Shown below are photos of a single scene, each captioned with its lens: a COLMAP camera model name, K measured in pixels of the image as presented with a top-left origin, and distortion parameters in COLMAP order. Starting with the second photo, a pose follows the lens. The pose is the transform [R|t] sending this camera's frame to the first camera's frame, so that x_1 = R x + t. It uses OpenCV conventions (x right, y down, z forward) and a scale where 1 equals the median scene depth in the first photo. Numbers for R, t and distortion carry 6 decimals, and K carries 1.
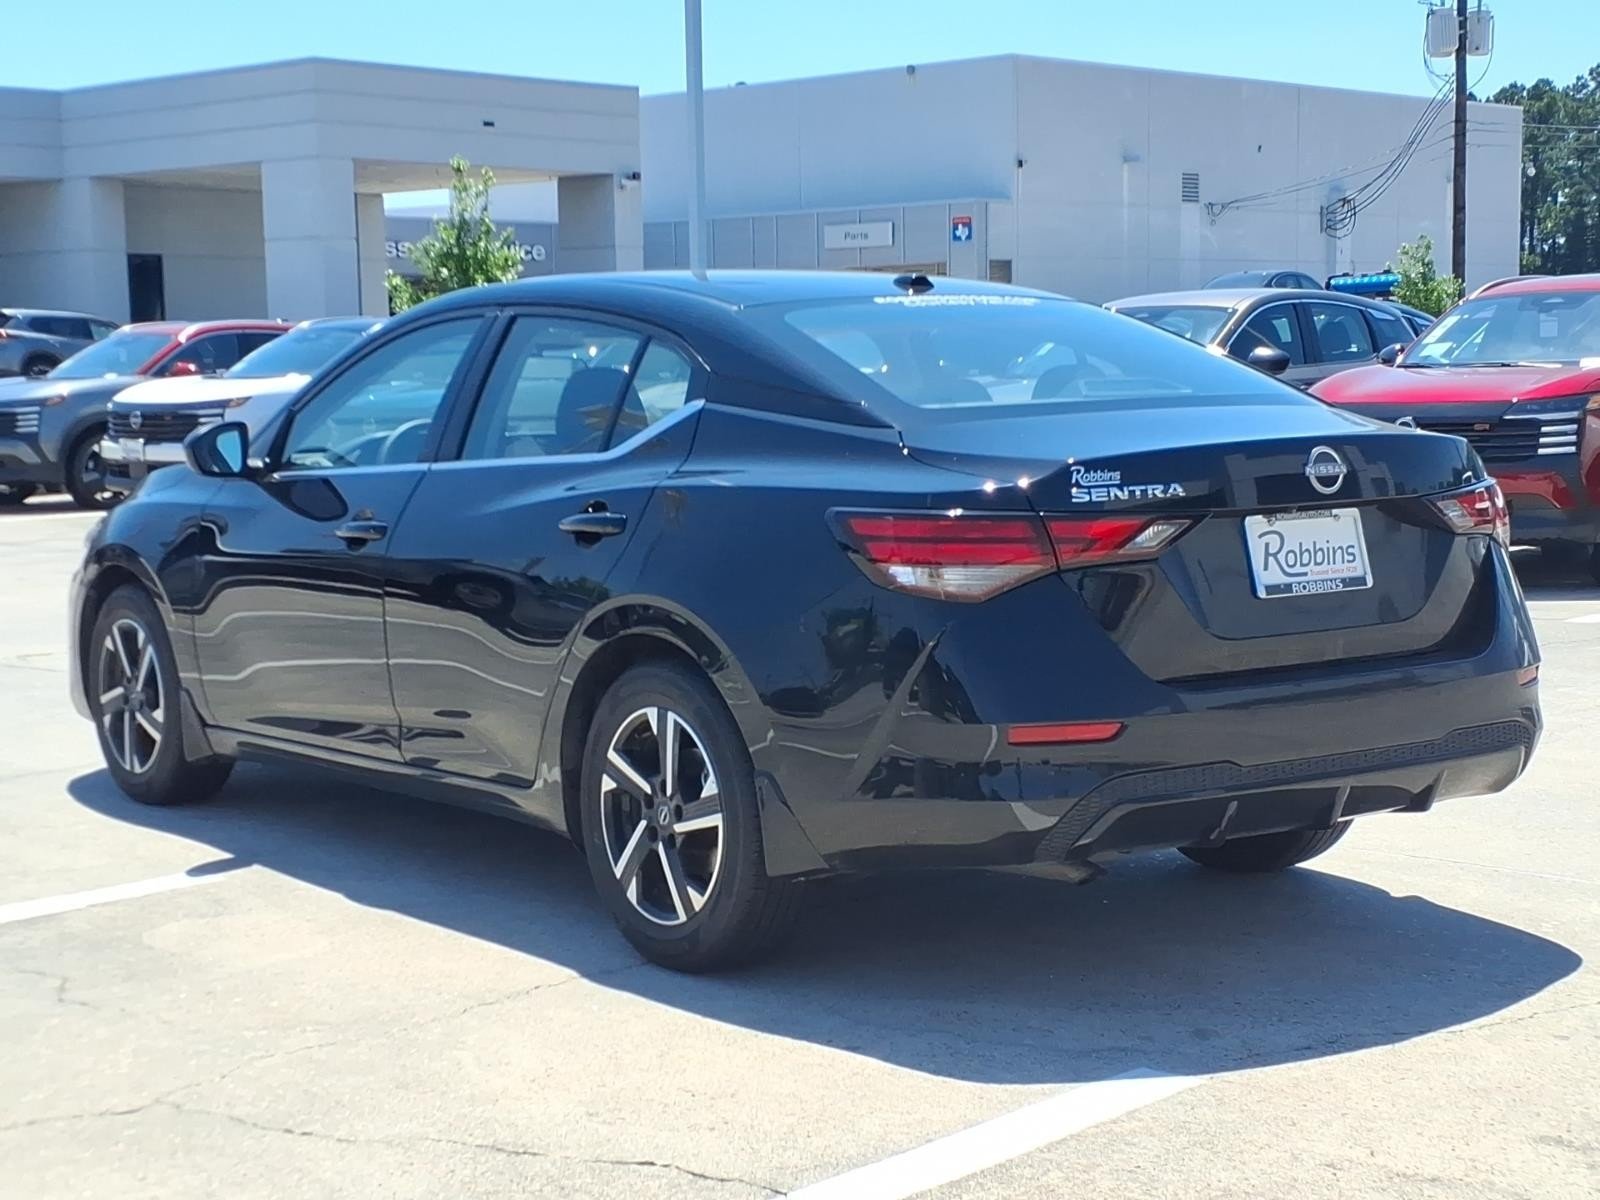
lens RADIAL K [[2613.1, 0, 800.0], [0, 2613.1, 600.0], [0, 0, 1]] dist [0.174837, -0.099867]
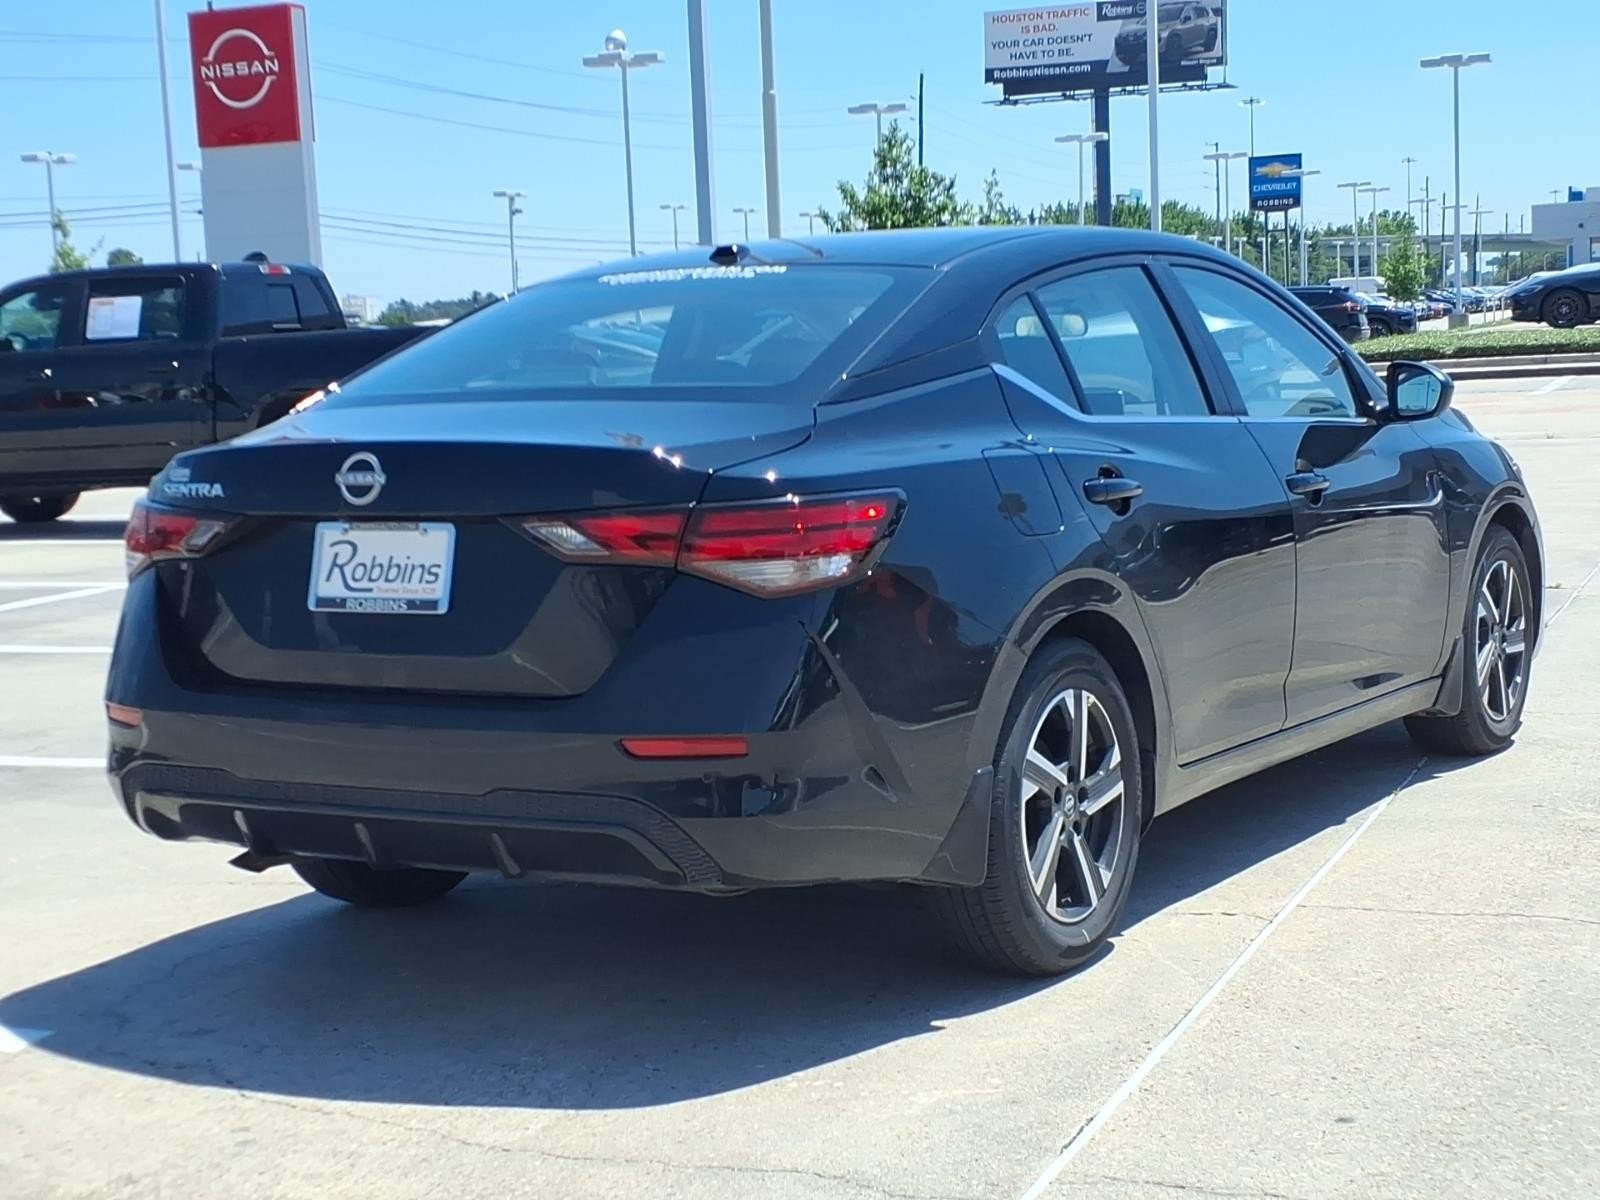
lens RADIAL K [[2613.1, 0, 800.0], [0, 2613.1, 600.0], [0, 0, 1]] dist [0.174837, -0.099867]
pose [[0.383358, 0.098532, -0.918329, 1.106528], [-0.055371, 0.994957, 0.083639, -0.092685], [0.921939, 0.018785, 0.386880, 0.788977]]
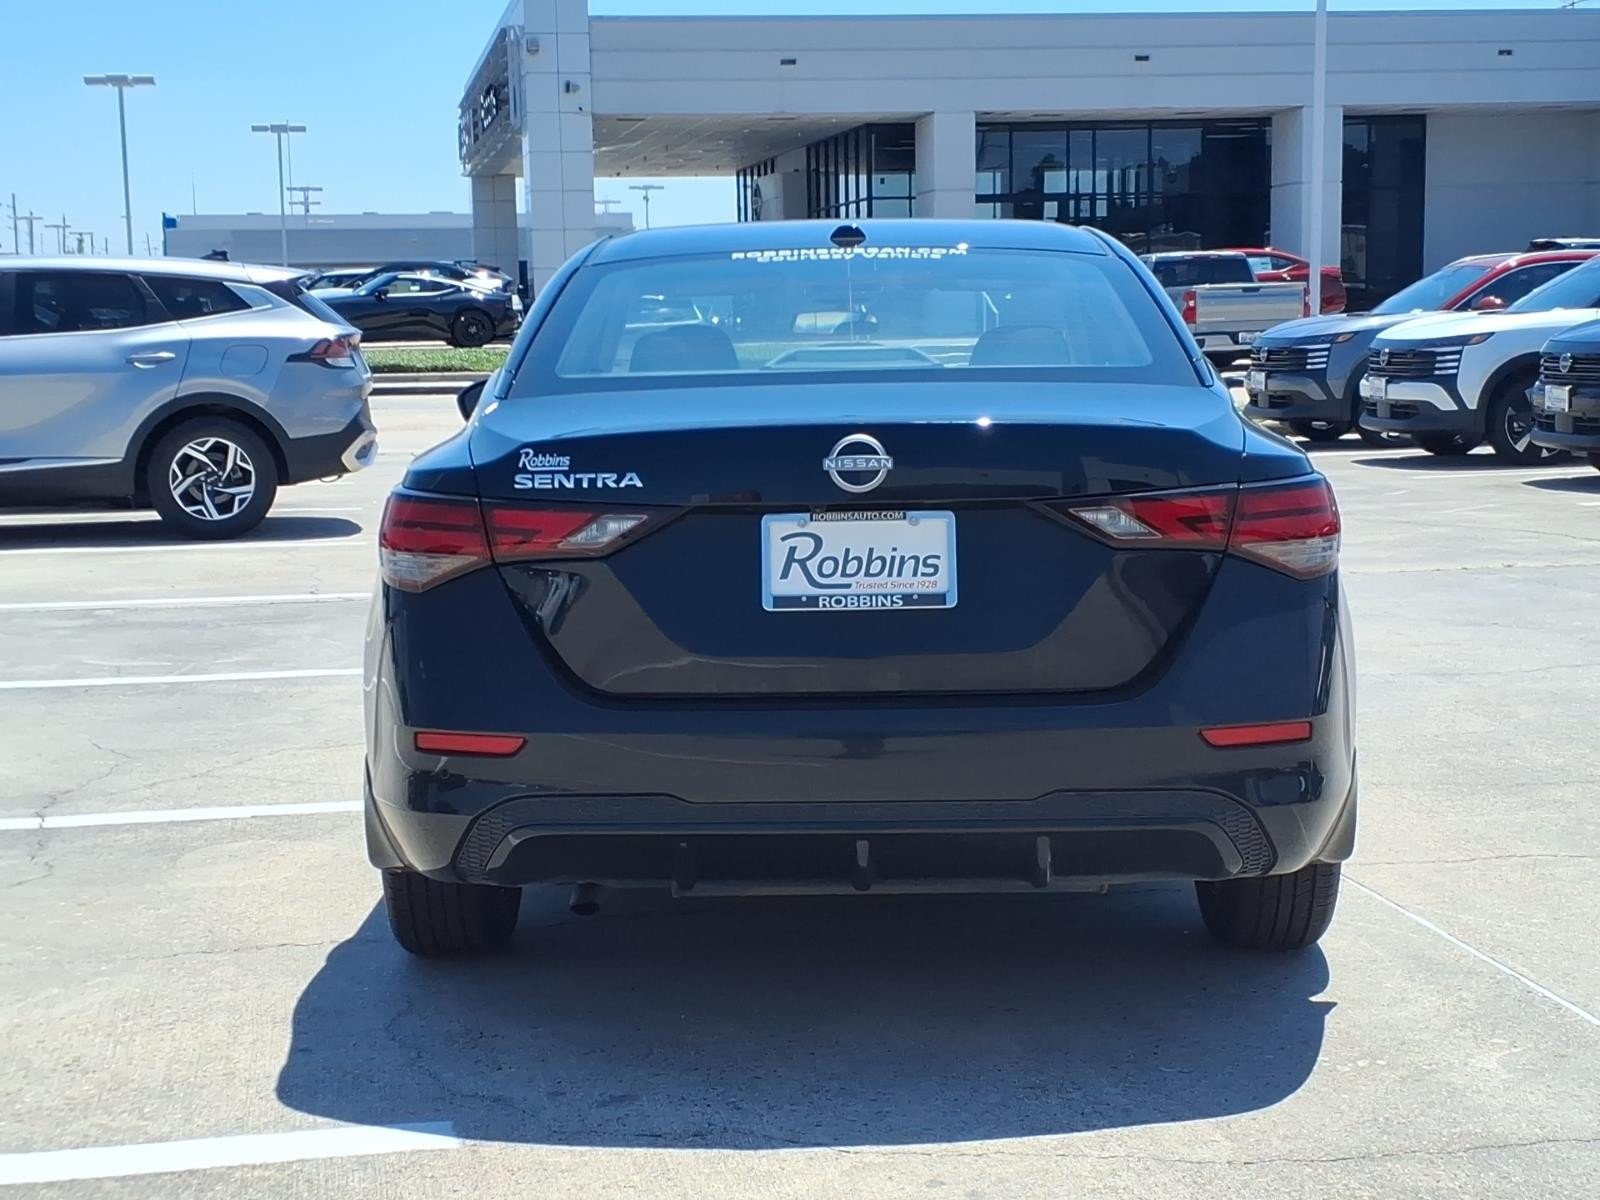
lens RADIAL K [[2613.1, 0, 800.0], [0, 2613.1, 600.0], [0, 0, 1]] dist [0.174837, -0.099867]
pose [[0.797976, 0.069900, -0.598622, 0.687686], [-0.053532, 0.997546, 0.045122, -0.042806], [0.600307, -0.003961, 0.799760, 0.323578]]
